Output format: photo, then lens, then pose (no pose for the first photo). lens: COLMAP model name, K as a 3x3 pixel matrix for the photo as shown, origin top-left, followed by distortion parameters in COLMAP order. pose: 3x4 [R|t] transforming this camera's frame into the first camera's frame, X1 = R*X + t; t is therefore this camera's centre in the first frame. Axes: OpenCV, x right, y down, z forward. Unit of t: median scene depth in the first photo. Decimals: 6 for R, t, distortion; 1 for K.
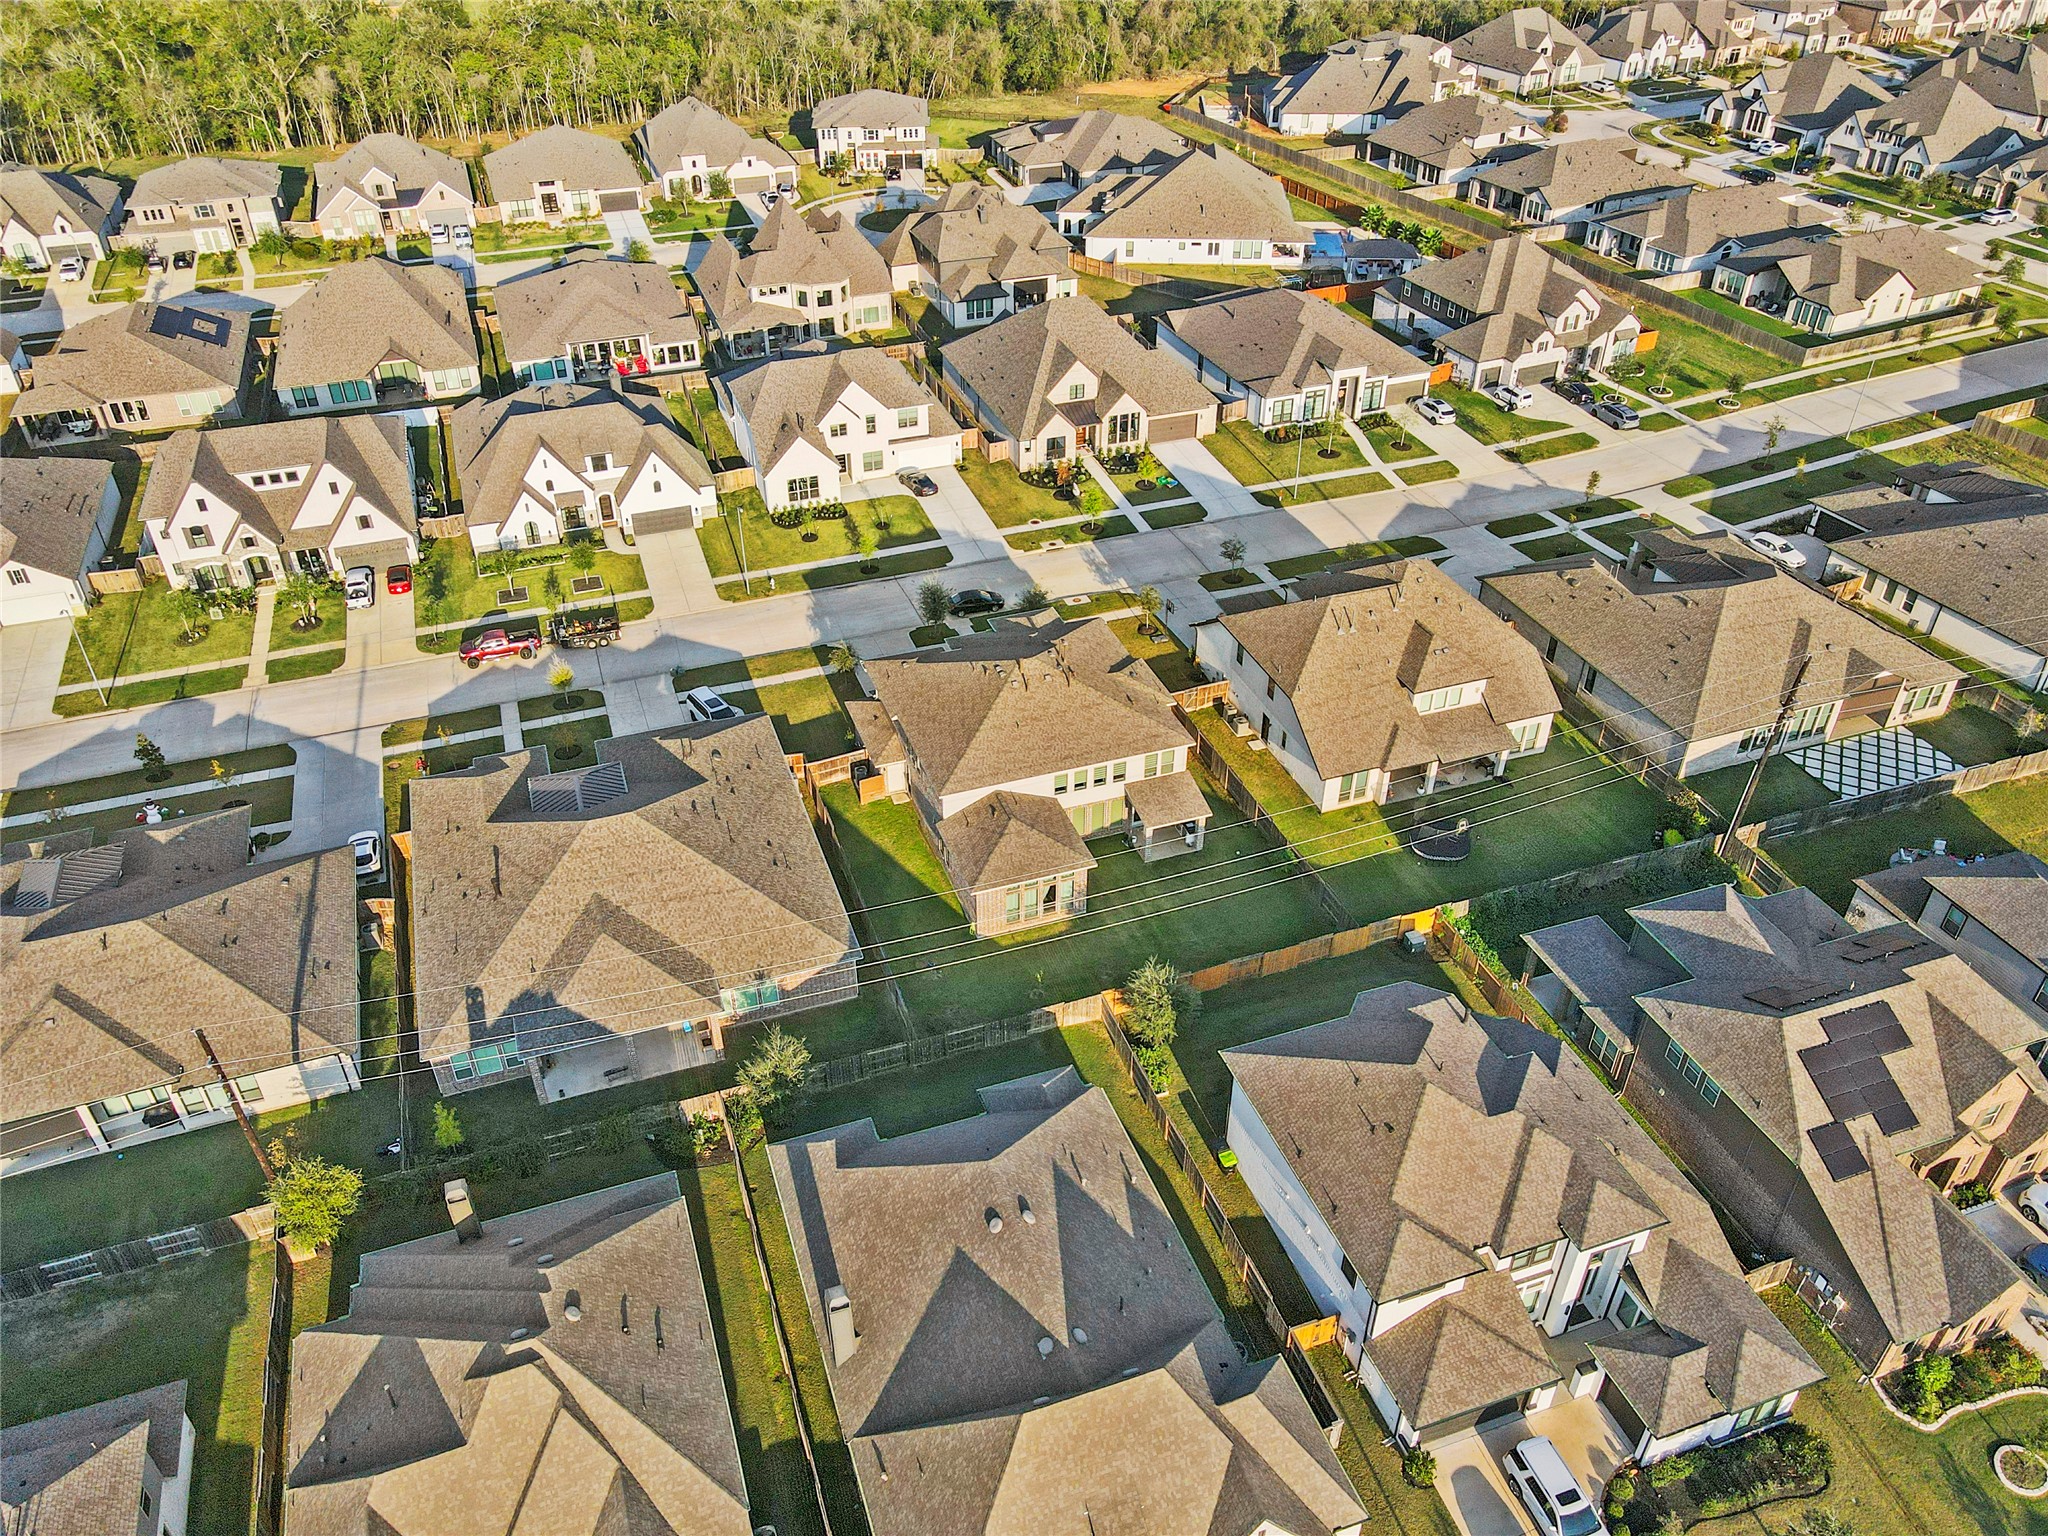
lens RADIAL K [[1503.8, 0, 1007.3], [0, 1503.8, 771.0], [0, 0, 1]] dist [0.005352, 0.011875]
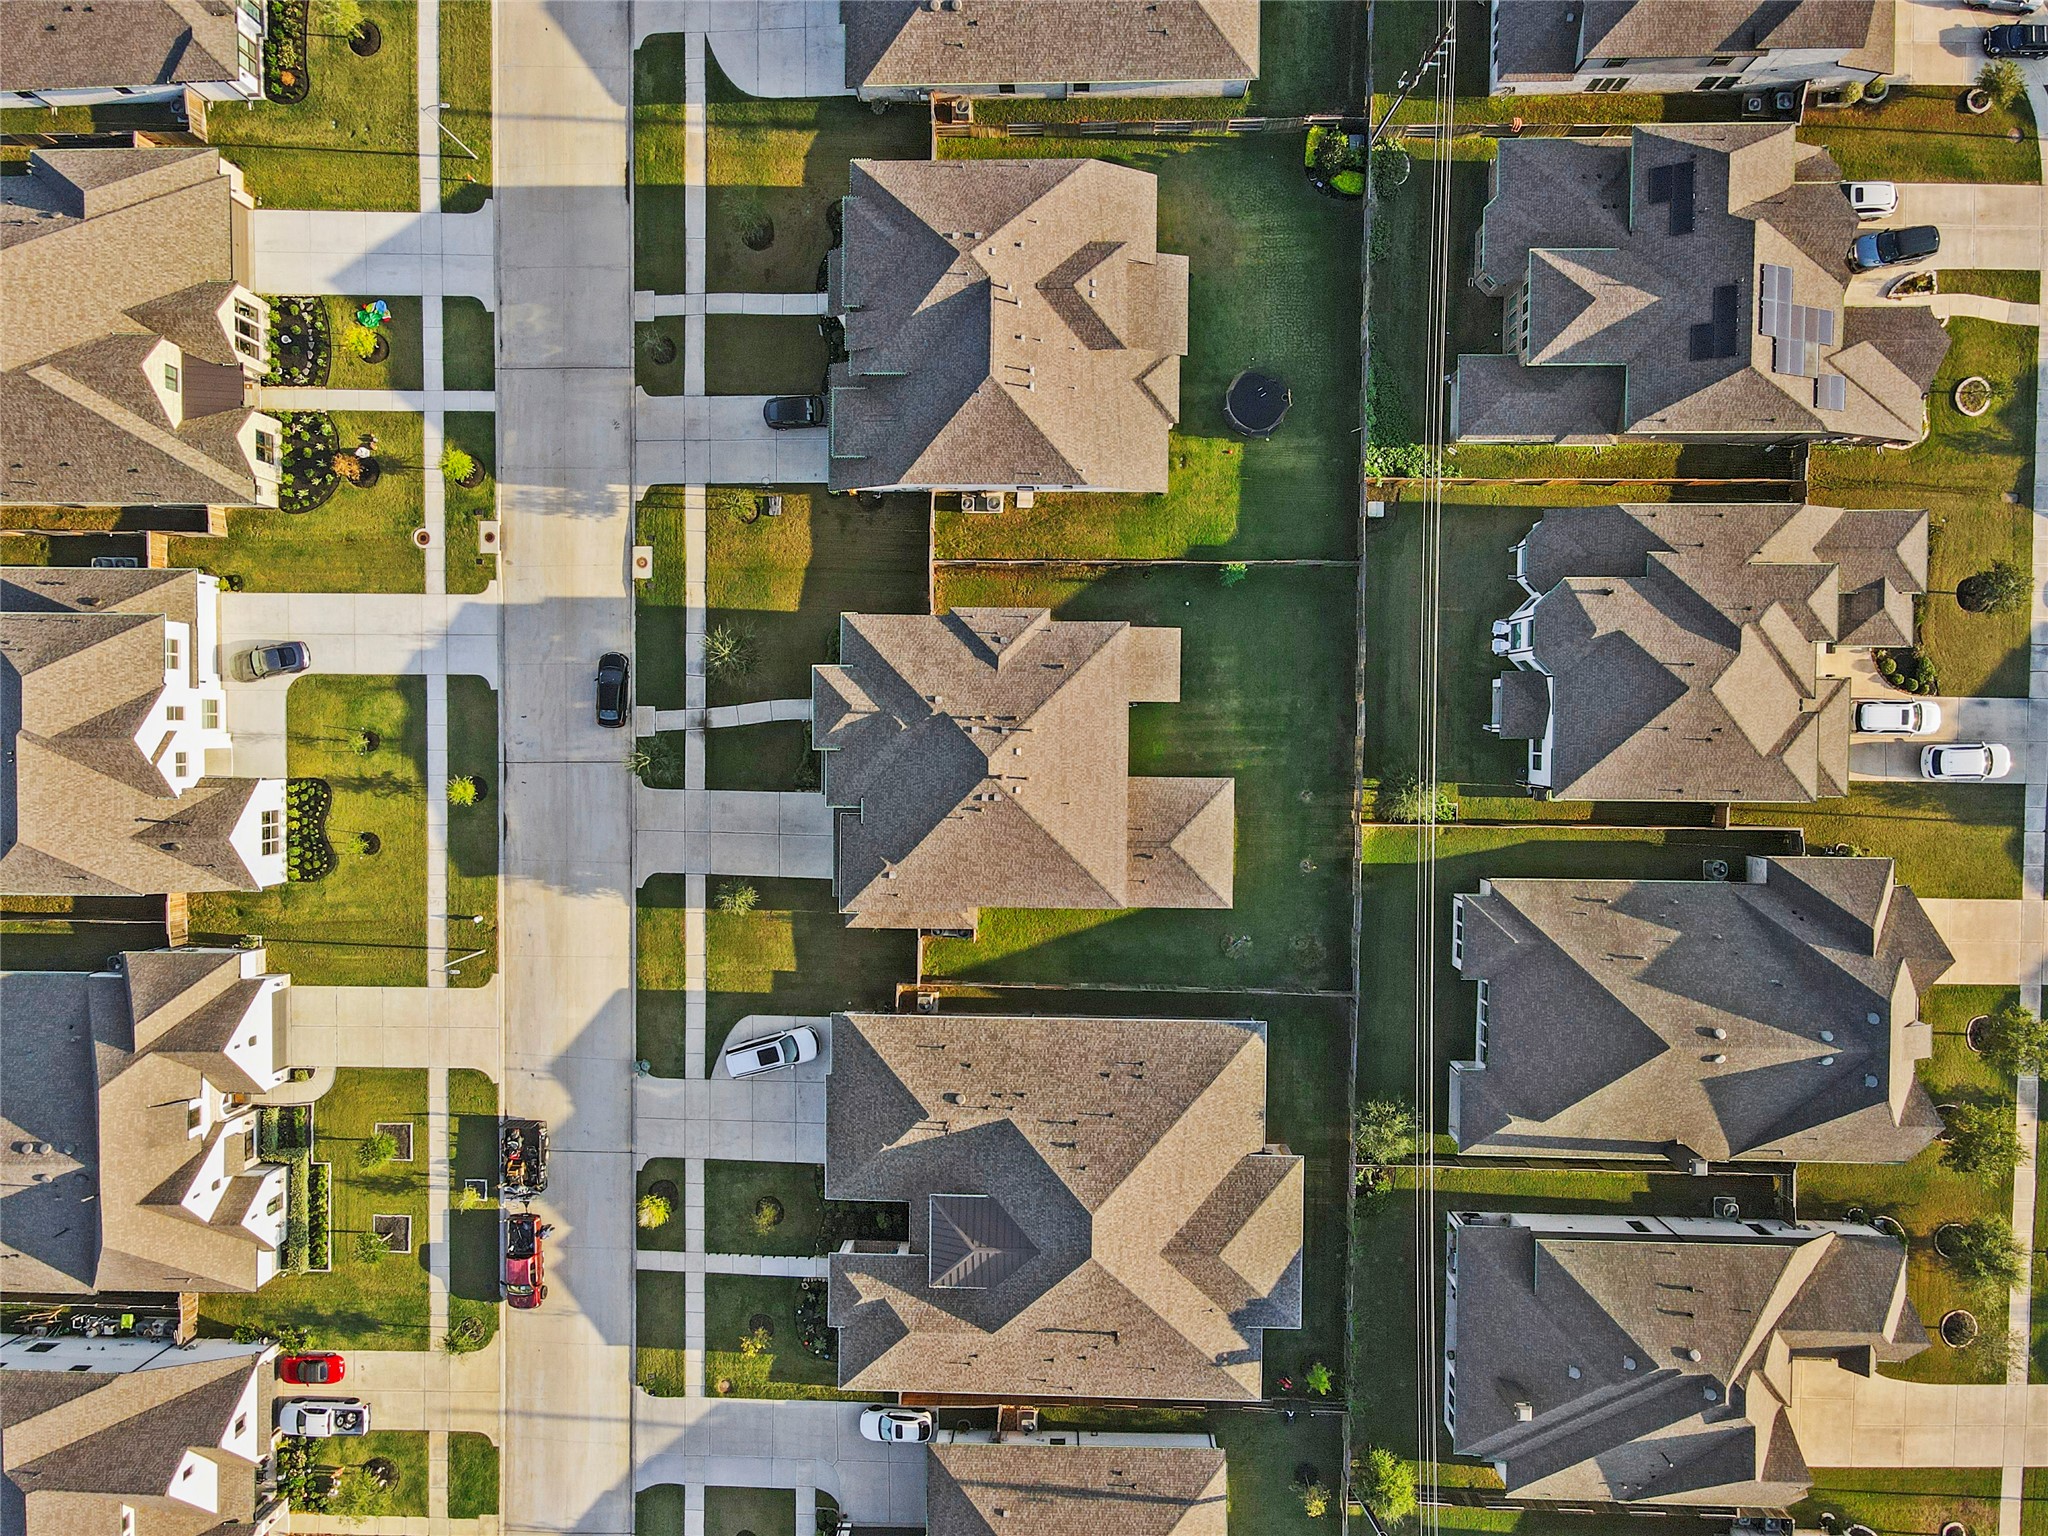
lens RADIAL K [[1503.8, 0, 1007.3], [0, 1503.8, 771.0], [0, 0, 1]] dist [0.005352, 0.011875]
pose [[0.333518, -0.941973, -0.038112, 0.039475], [0.585206, 0.175167, 0.791739, -0.634580], [-0.739121, -0.286362, 0.609670, 0.373038]]
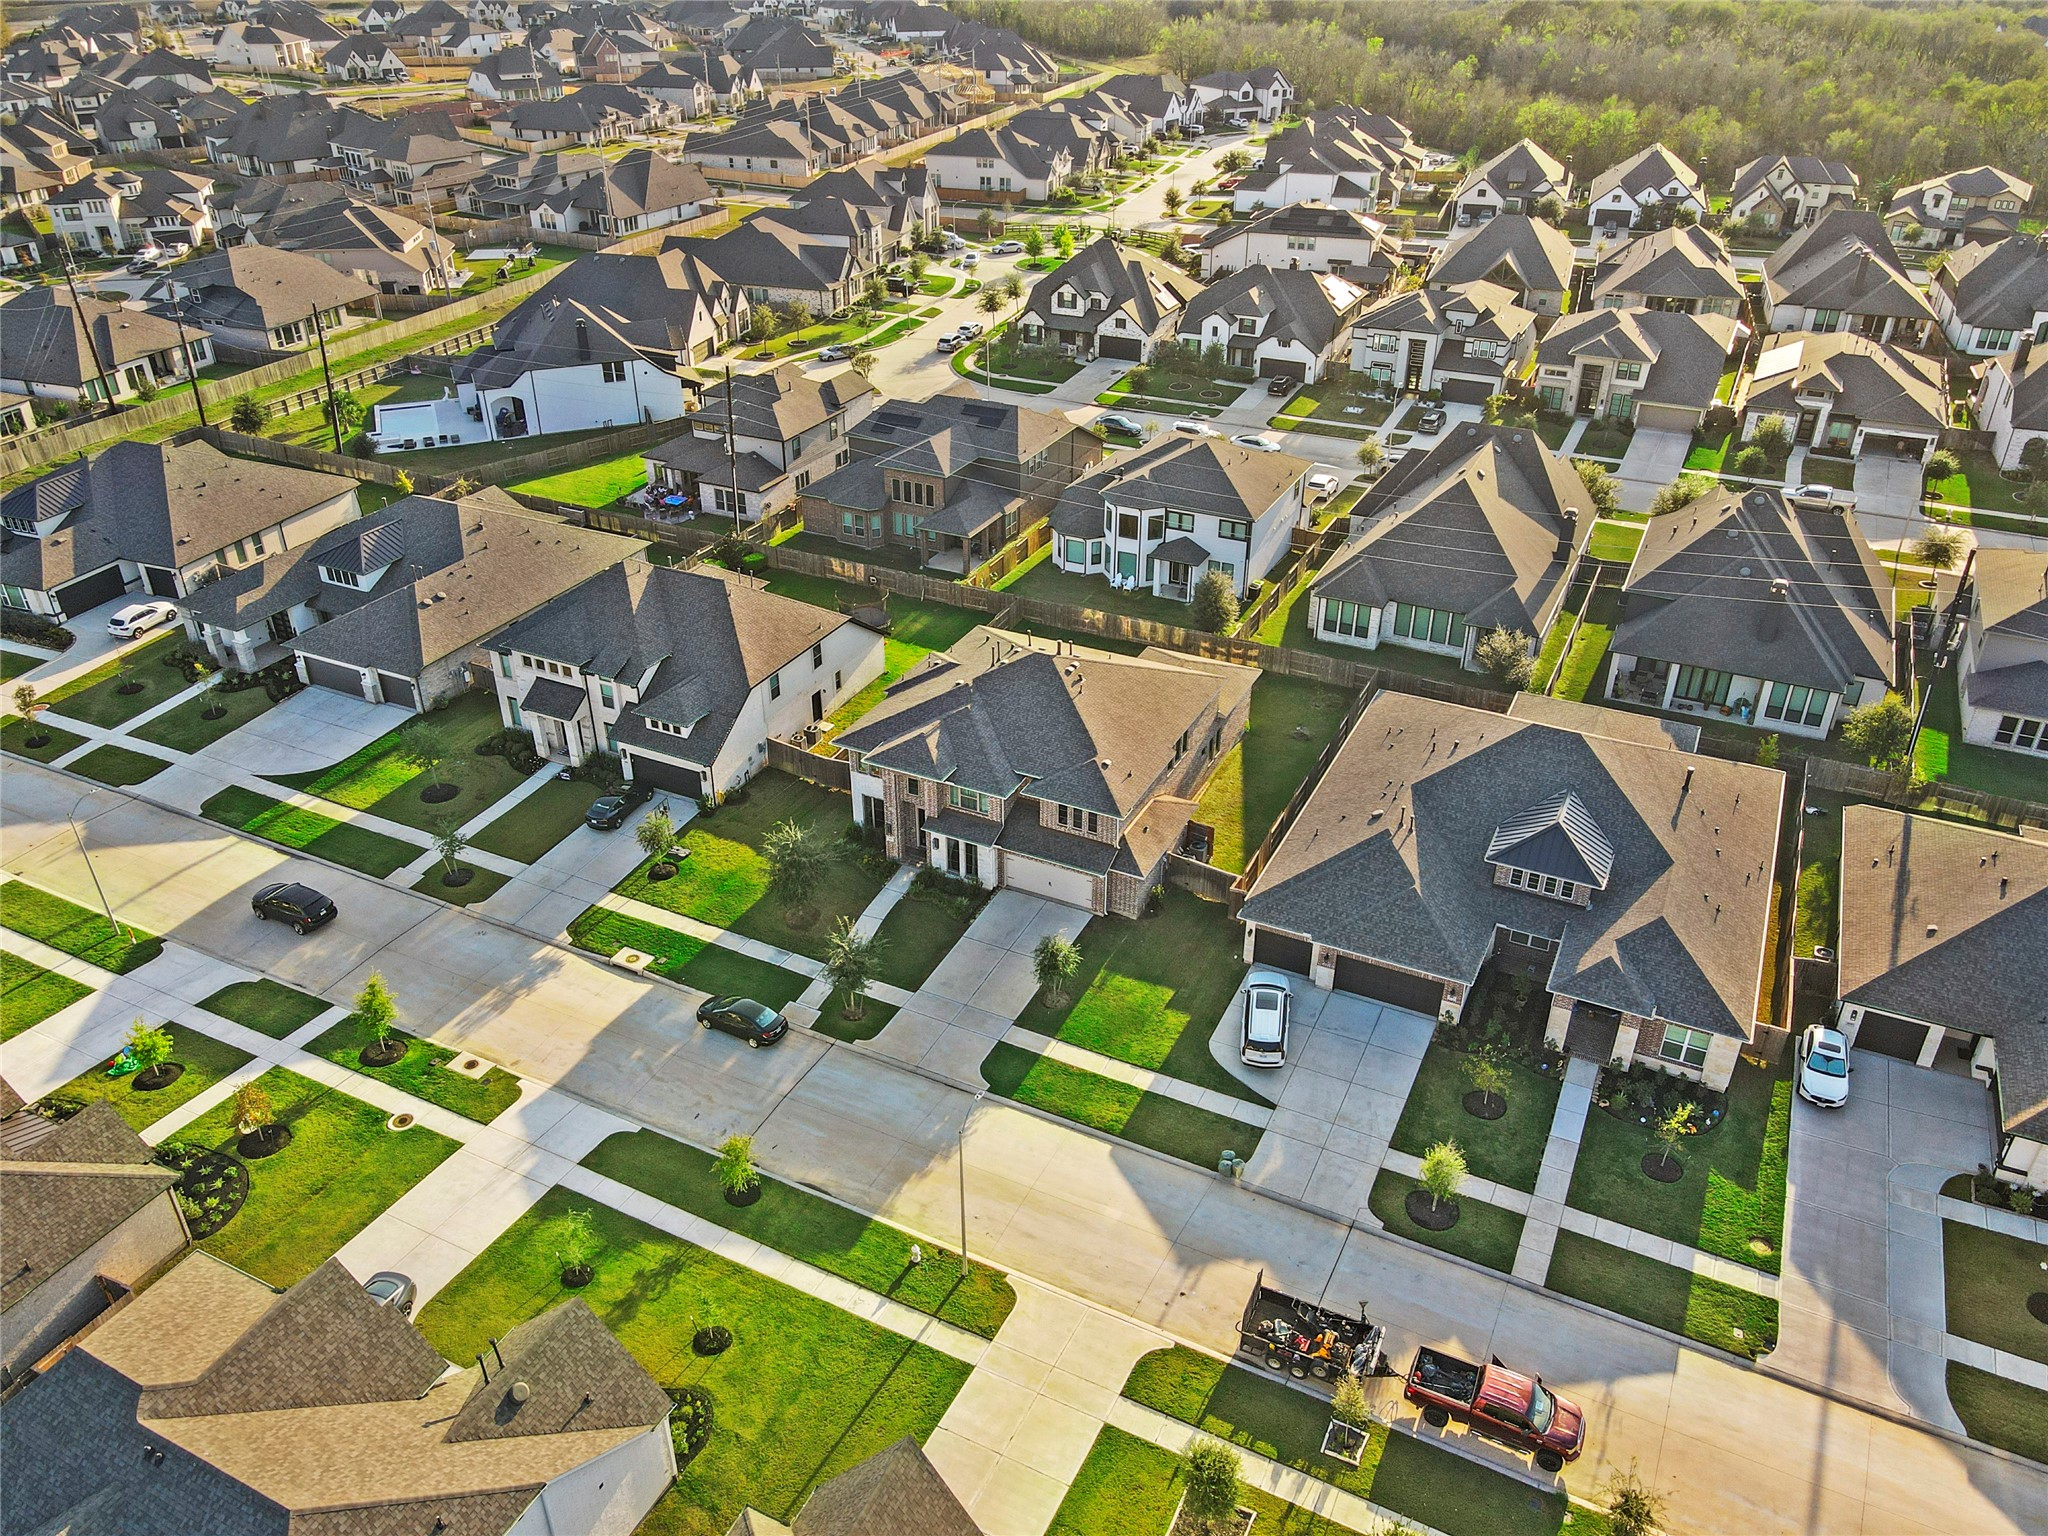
lens RADIAL K [[1503.8, 0, 1007.3], [0, 1503.8, 771.0], [0, 0, 1]] dist [0.005352, 0.011875]
pose [[-0.695815, -0.355229, 0.624223, -0.452325], [0.429004, 0.491479, 0.757894, -0.593984], [-0.576019, 0.795148, -0.189584, 1.019532]]
